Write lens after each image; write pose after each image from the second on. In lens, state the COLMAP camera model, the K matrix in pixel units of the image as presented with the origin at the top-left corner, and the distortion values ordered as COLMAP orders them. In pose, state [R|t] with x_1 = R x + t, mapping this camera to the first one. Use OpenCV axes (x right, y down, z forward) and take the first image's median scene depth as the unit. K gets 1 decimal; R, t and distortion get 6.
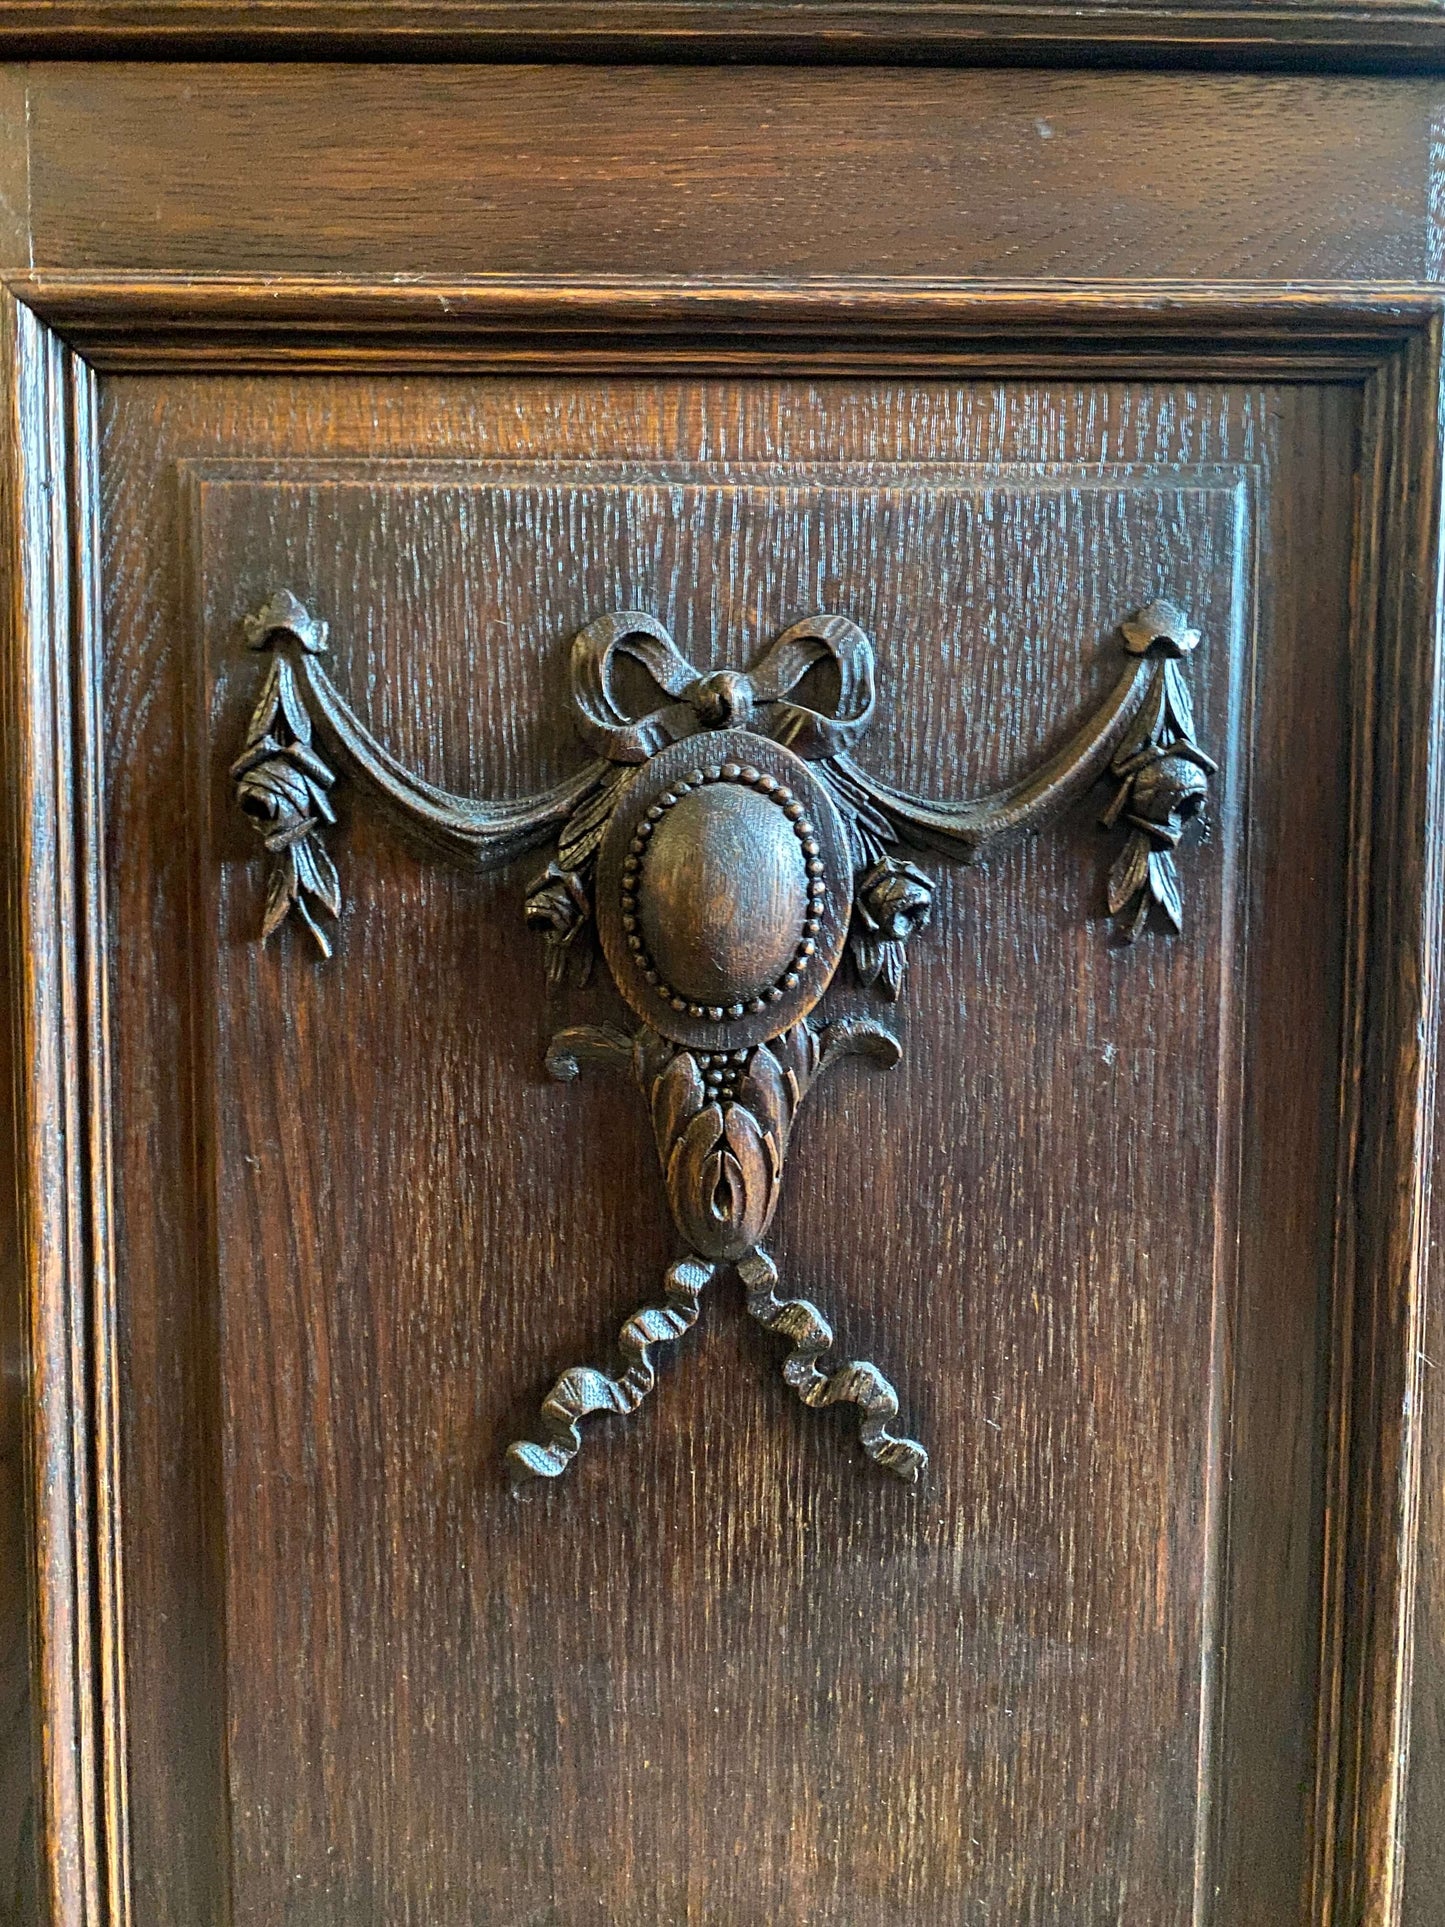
lens RADIAL K [[1466.6, 0, 722.9], [0, 1466.6, 965.7], [0, 0, 1]] dist [0.021370, -0.038963]
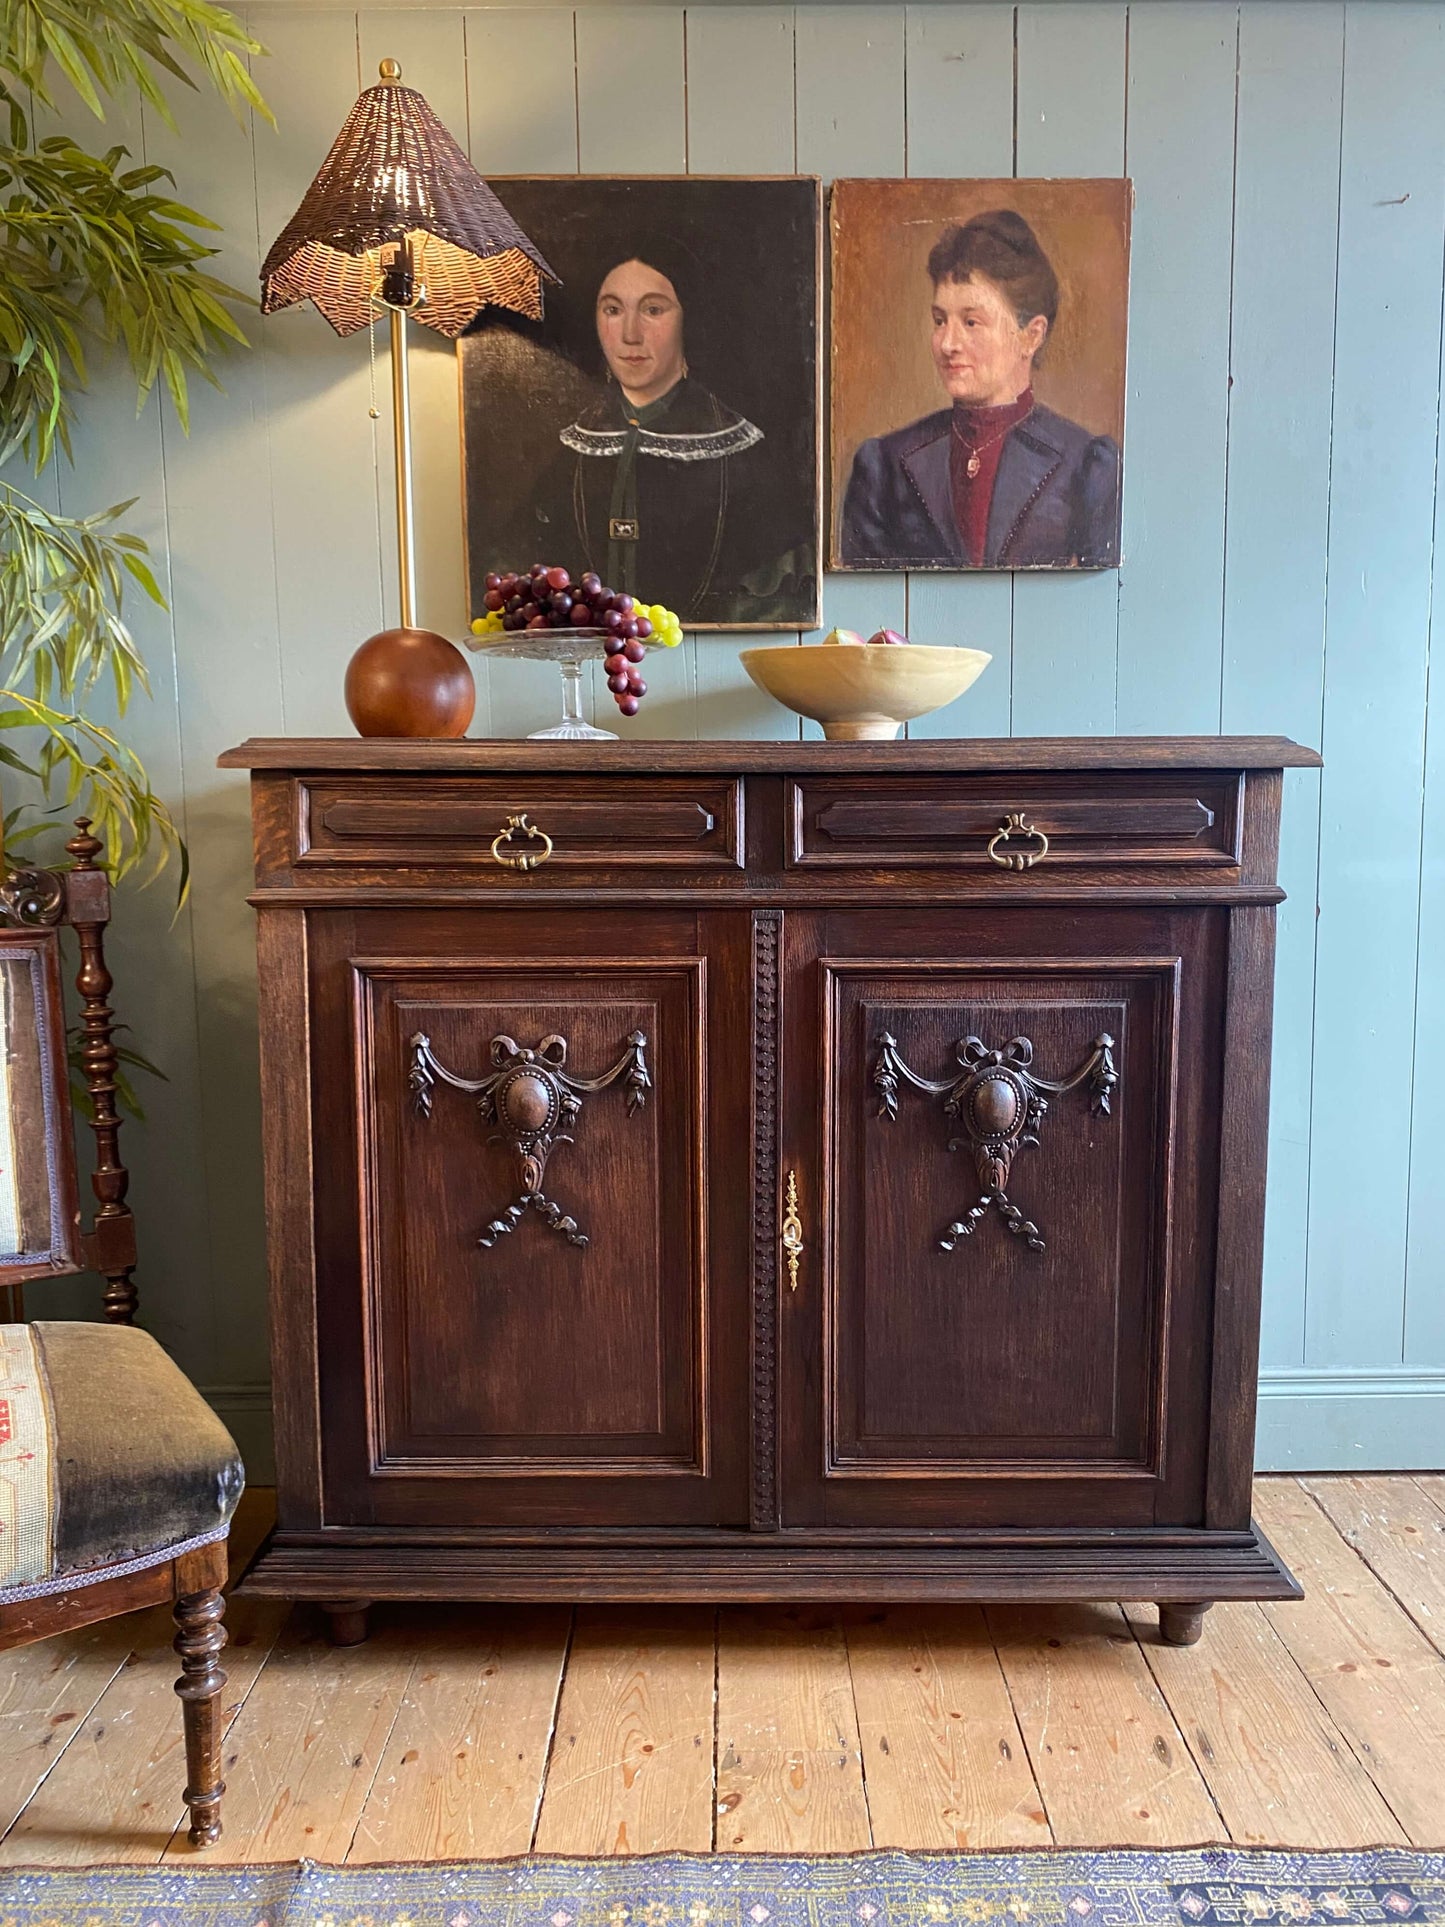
lens RADIAL K [[1466.6, 0, 730.6], [0, 1466.6, 952.5], [0, 0, 1]] dist [0.021370, -0.038963]
pose [[0.999130, -0.006174, -0.041236, -0.541492], [0.007849, 0.999145, 0.040600, -0.624067], [0.040950, -0.040888, 0.998324, -2.964964]]
